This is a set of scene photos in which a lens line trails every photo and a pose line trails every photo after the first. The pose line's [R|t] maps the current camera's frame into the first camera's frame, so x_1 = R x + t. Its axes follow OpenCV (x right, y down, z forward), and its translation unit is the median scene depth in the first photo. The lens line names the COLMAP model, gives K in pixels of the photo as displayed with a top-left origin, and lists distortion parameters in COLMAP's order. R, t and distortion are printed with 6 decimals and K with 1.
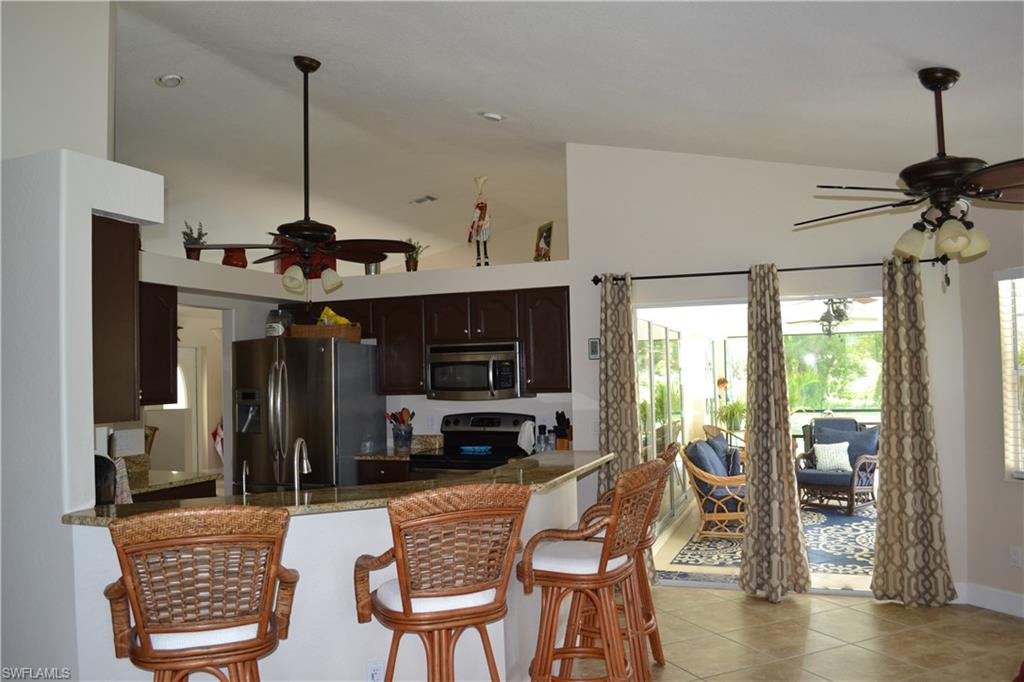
lens RADIAL K [[808.7, 0, 489.4], [0, 808.7, 343.8], [0, 0, 1]] dist [-0.069827, -0.003560]
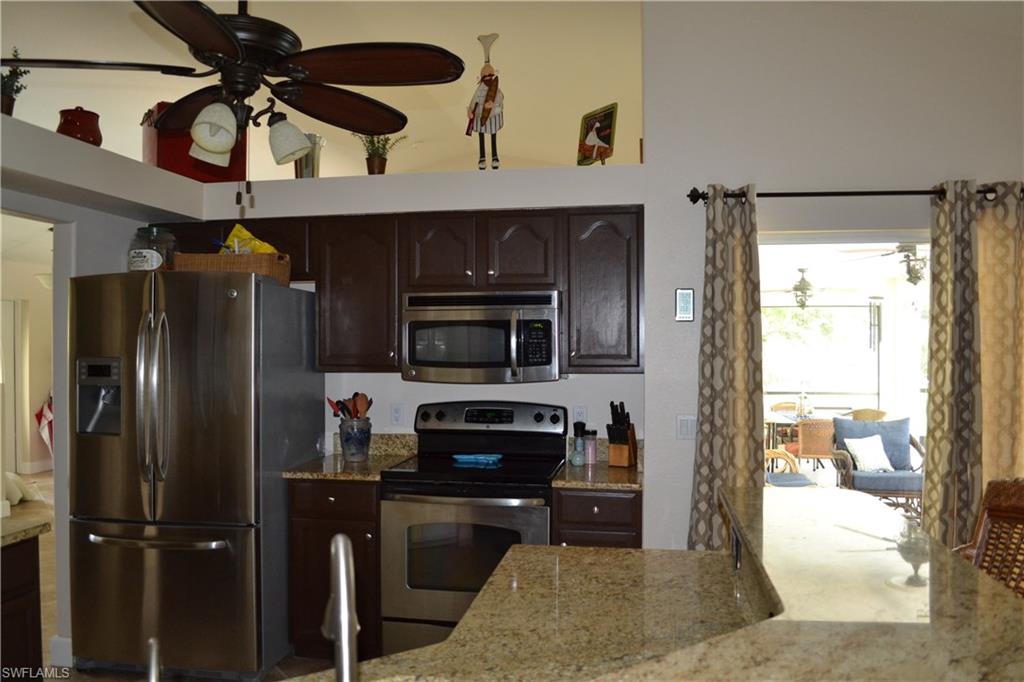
lens RADIAL K [[808.7, 0, 489.4], [0, 808.7, 343.8], [0, 0, 1]] dist [-0.069827, -0.003560]
pose [[0.982553, 0.020854, 0.184812, -0.125572], [-0.027265, 0.999109, 0.032216, 0.018811], [-0.183976, -0.036693, 0.982246, 0.373346]]
